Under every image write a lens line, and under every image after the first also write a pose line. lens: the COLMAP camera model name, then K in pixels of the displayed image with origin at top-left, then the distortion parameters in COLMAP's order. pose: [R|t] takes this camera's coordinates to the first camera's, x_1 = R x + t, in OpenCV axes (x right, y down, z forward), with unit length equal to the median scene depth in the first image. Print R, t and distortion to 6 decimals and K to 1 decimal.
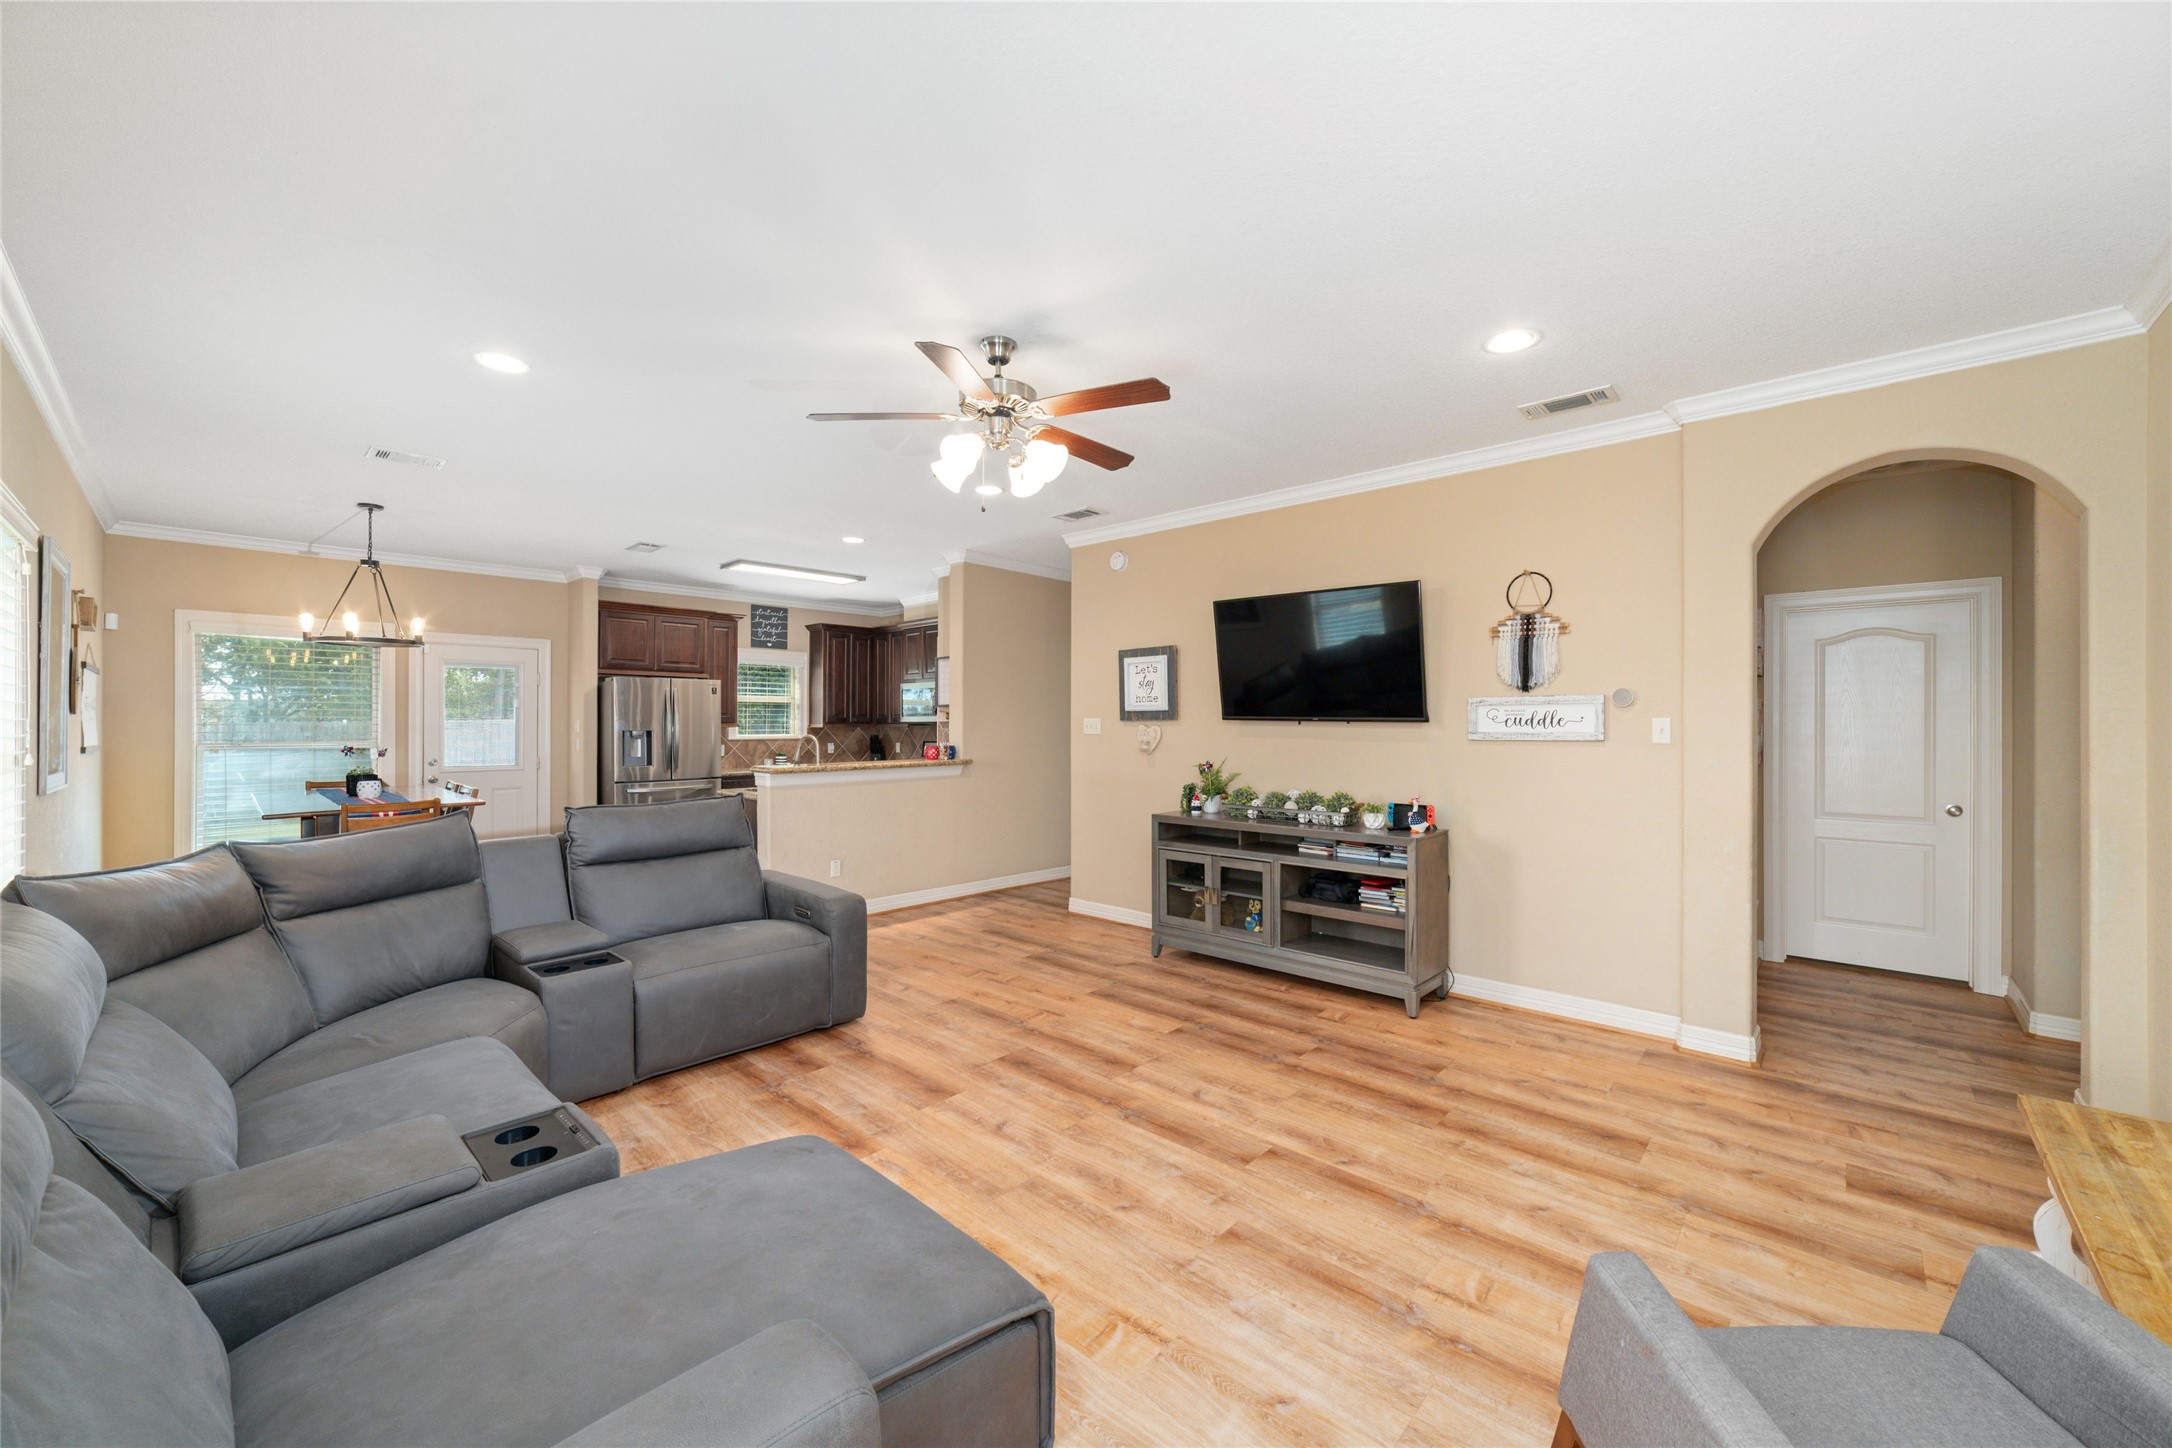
lens RADIAL K [[832.2, 0, 1090.2], [0, 832.2, 727.9], [0, 0, 1]] dist [-0.022096, 0.005813]
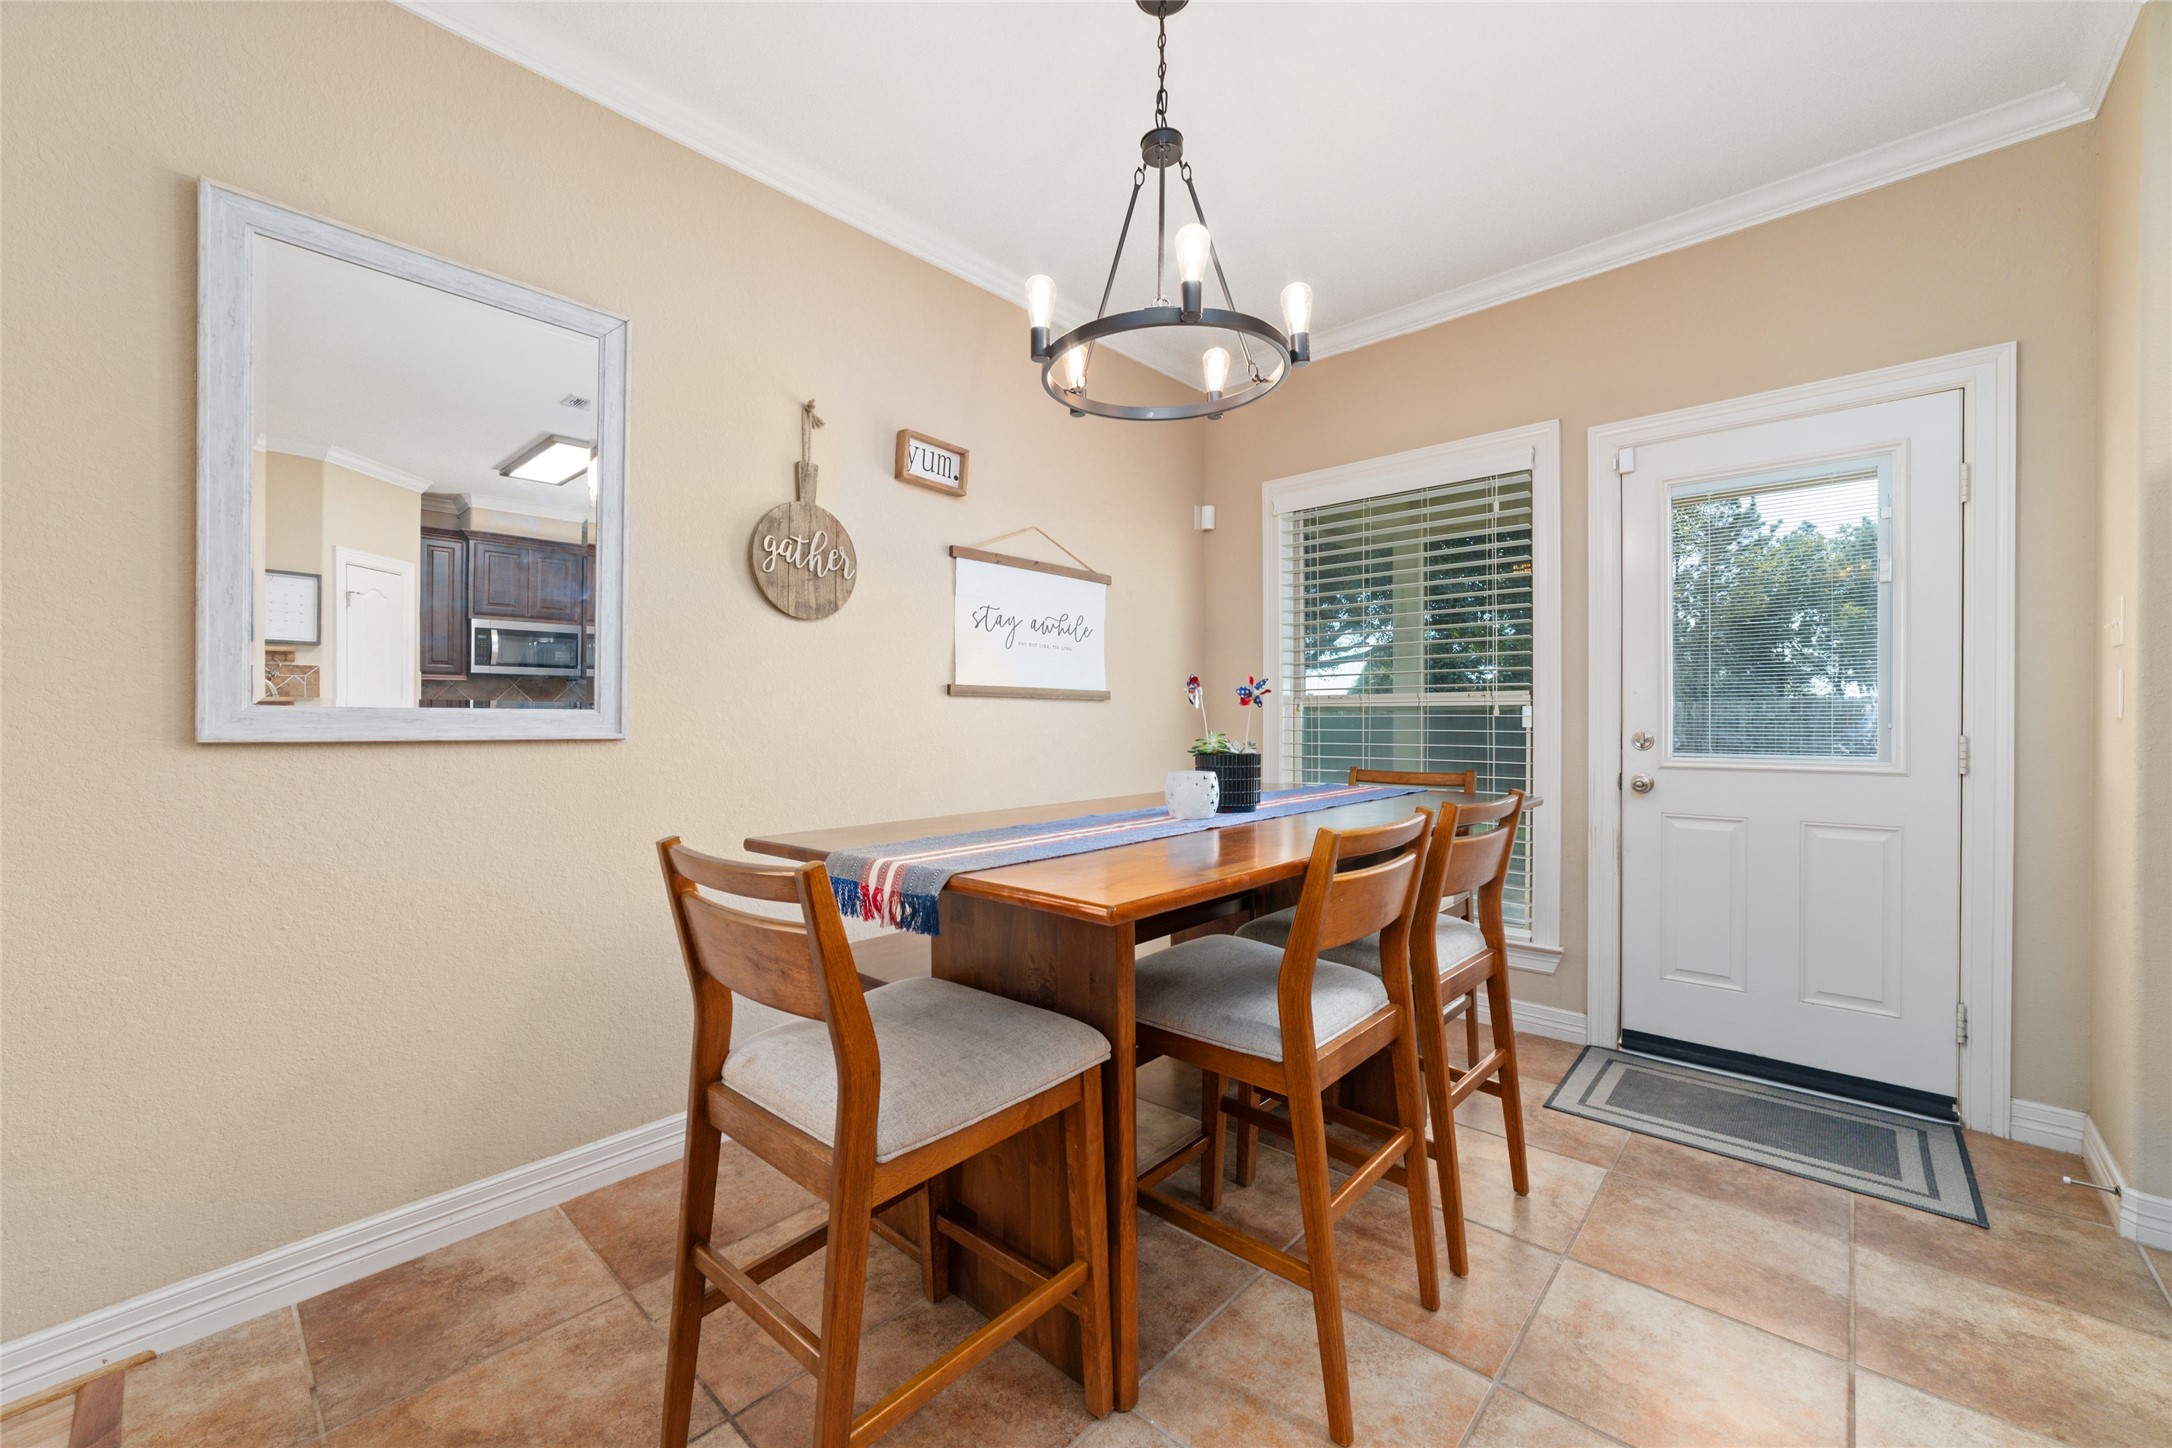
lens RADIAL K [[832.2, 0, 1090.7], [0, 832.2, 729.1], [0, 0, 1]] dist [-0.022096, 0.005813]
pose [[0.001540, 0.014924, -0.999887, -0.678824], [-0.003996, 0.999881, 0.014918, 0.052983], [0.999991, 0.003973, 0.001599, 1.251617]]
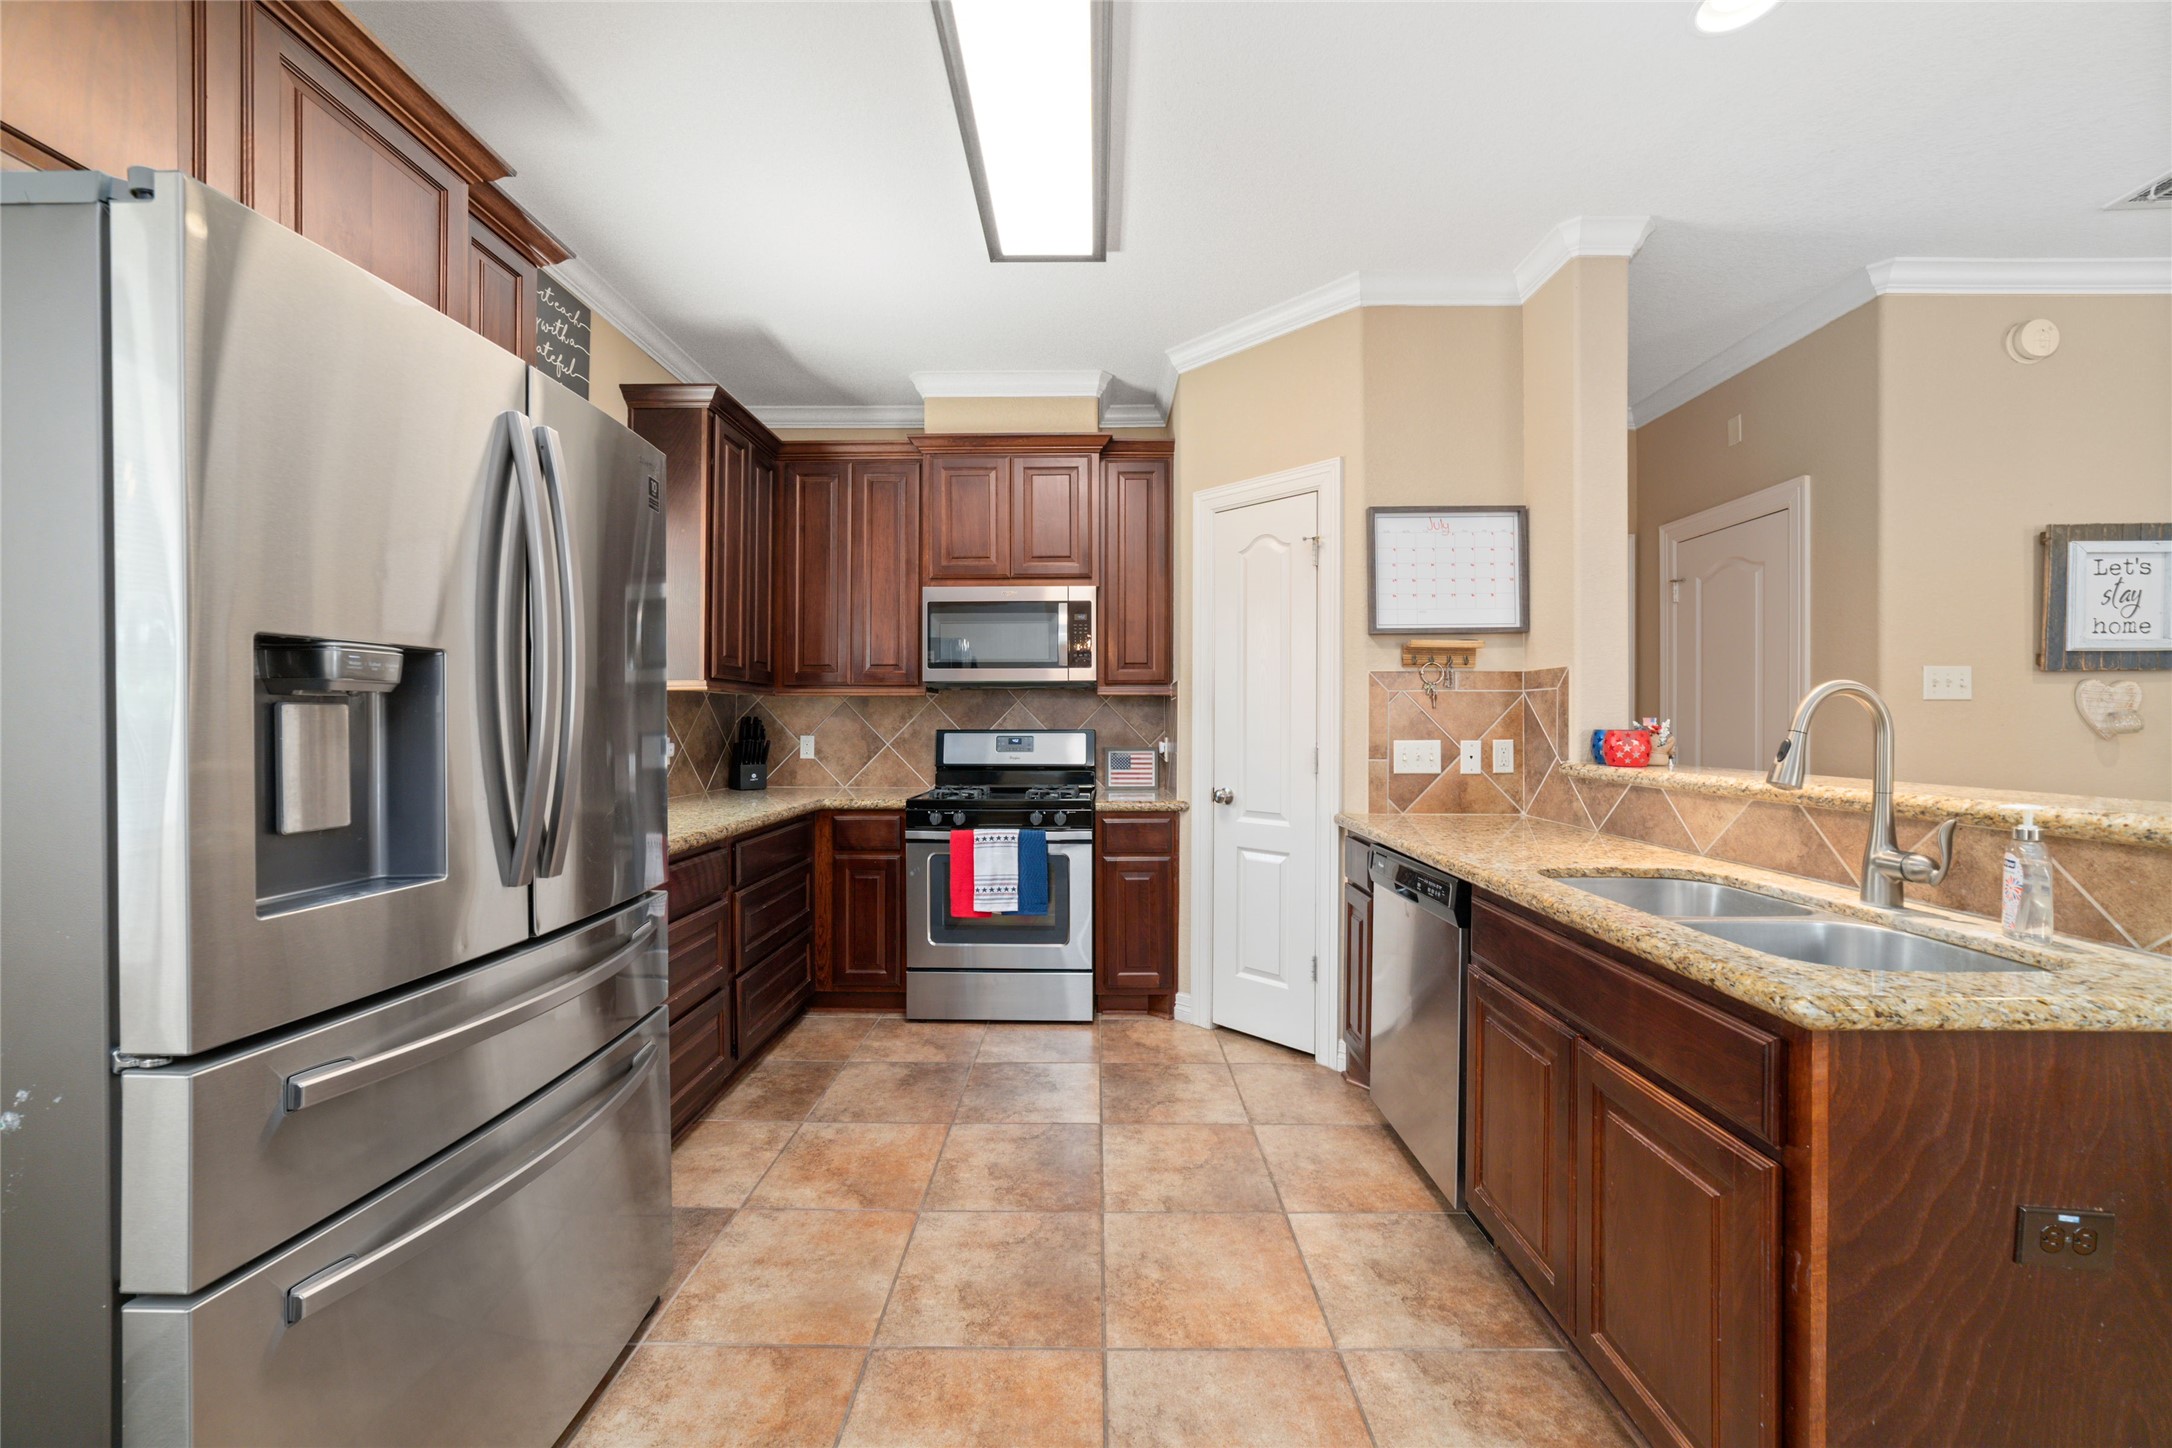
lens RADIAL K [[832.2, 0, 1093.4], [0, 832.2, 722.8], [0, 0, 1]] dist [-0.022096, 0.005813]
pose [[0.740106, 0.001395, 0.672489, -0.991585], [0.001894, 0.999990, -0.004159, 0.032067], [-0.672488, 0.004352, 0.740095, 1.468913]]
